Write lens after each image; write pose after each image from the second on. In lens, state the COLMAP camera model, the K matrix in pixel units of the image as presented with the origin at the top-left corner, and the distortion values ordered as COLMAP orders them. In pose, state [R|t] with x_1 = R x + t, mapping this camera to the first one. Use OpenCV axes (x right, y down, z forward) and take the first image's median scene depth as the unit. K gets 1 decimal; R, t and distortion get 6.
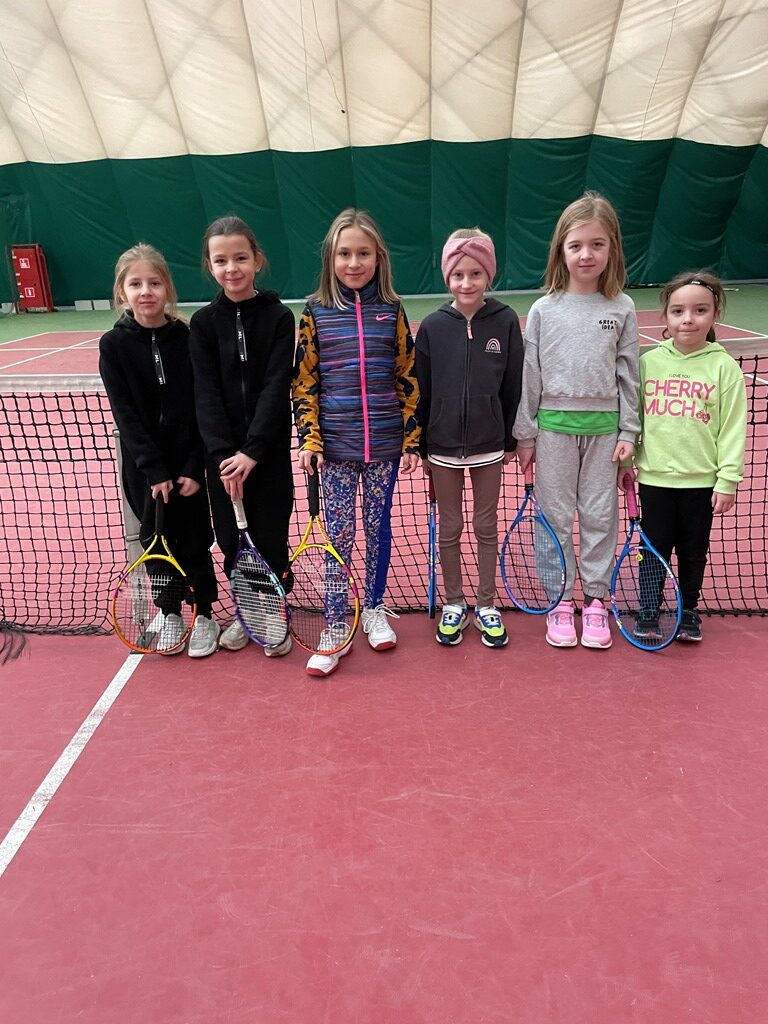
lens RADIAL K [[798.3, 0, 384.0], [0, 798.3, 512.0], [0, 0, 1]] dist [0.043936, -0.095229]
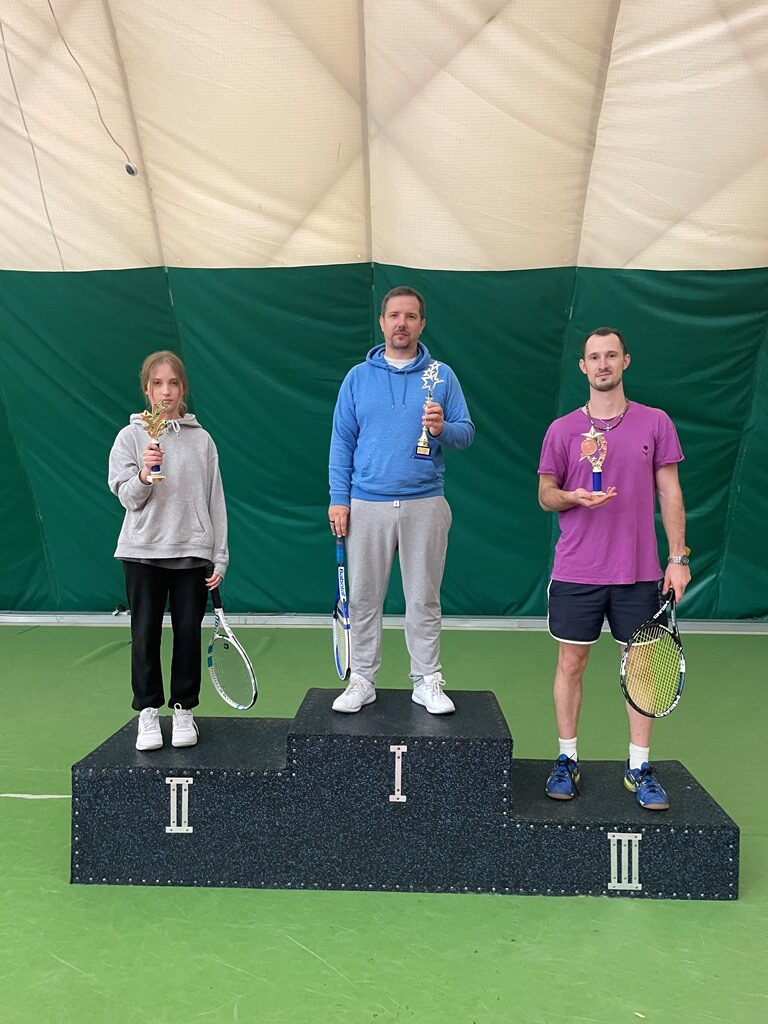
lens RADIAL K [[798.3, 0, 384.0], [0, 798.3, 512.0], [0, 0, 1]] dist [0.043936, -0.095229]
pose [[0.998775, 0.047321, -0.014468, 0.078760], [-0.049459, 0.963736, -0.262234, -0.250638], [0.001534, 0.262628, 0.964896, 0.673001]]
